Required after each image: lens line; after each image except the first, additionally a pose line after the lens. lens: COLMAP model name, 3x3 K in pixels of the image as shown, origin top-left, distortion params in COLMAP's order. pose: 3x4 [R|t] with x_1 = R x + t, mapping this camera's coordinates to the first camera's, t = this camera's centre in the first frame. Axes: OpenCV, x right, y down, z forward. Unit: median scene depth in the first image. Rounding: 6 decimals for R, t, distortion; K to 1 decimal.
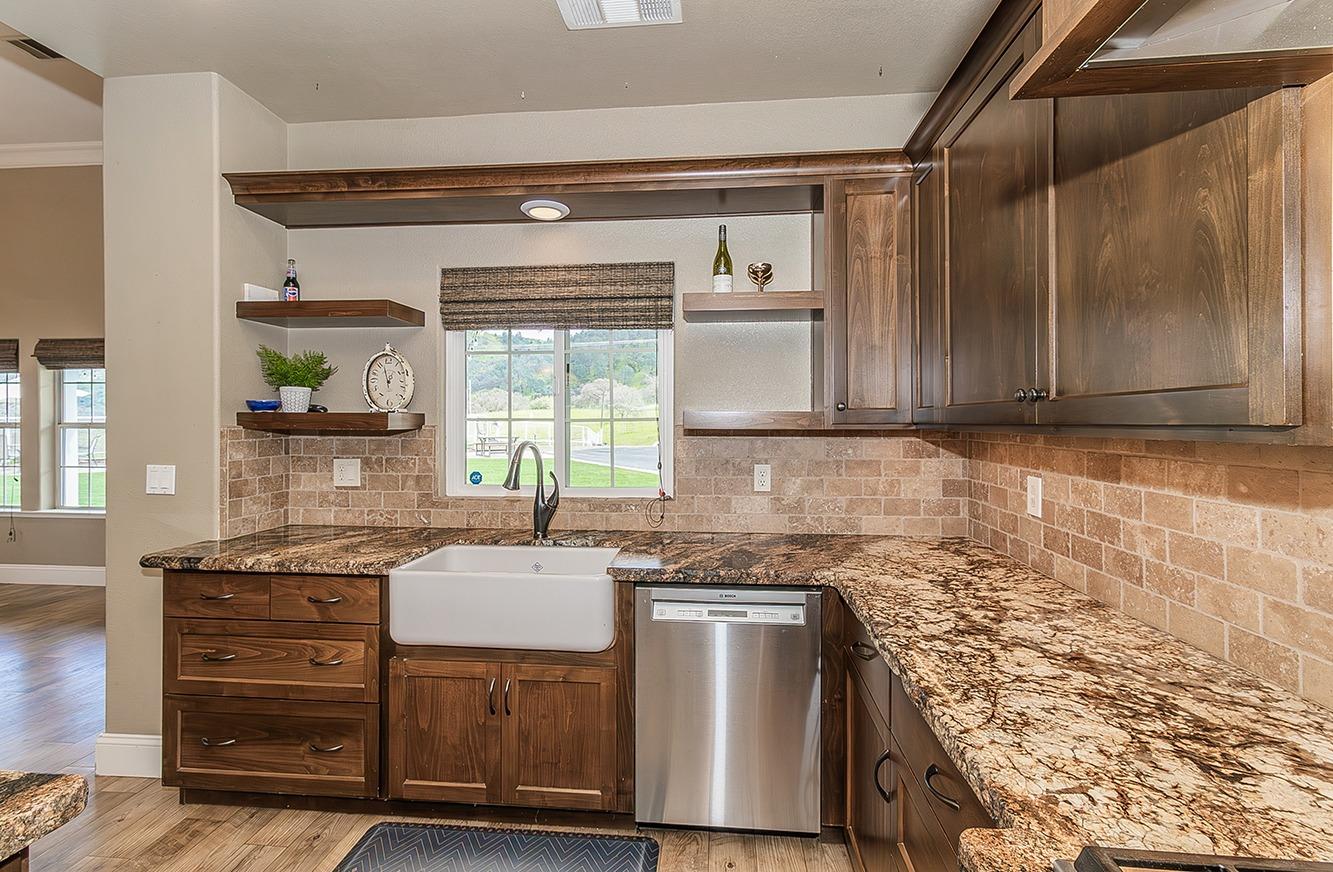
lens RADIAL K [[600.6, 0, 670.3], [0, 600.6, 423.8], [0, 0, 1]] dist [0.006673, -0.000759]
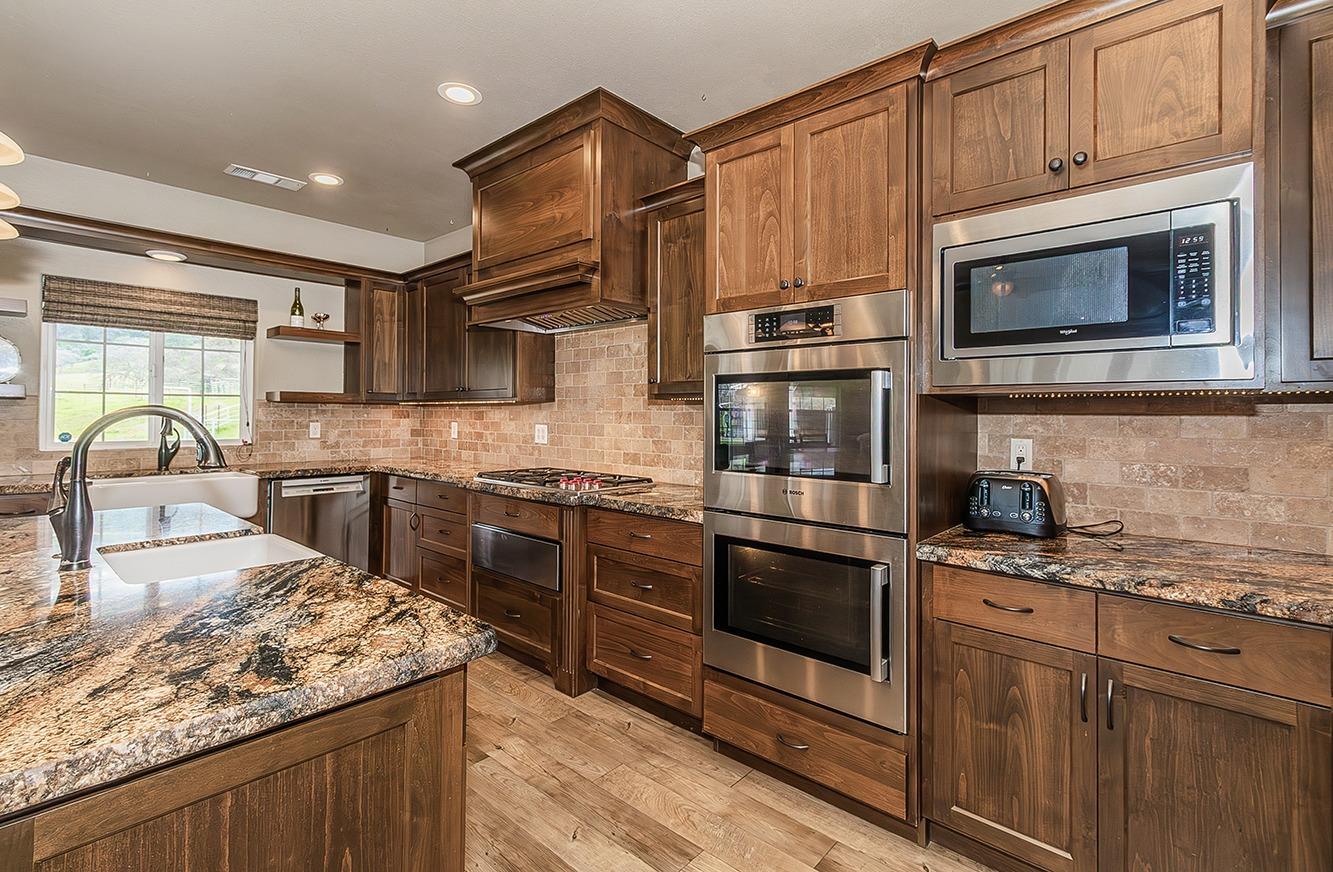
lens RADIAL K [[600.6, 0, 675.5], [0, 600.6, 408.2], [0, 0, 1]] dist [0.006673, -0.000759]
pose [[0.580716, 0.010759, 0.814035, -0.681936], [-0.003491, 0.999936, -0.010726, 0.040896], [-0.814098, 0.003387, 0.580717, -0.910577]]
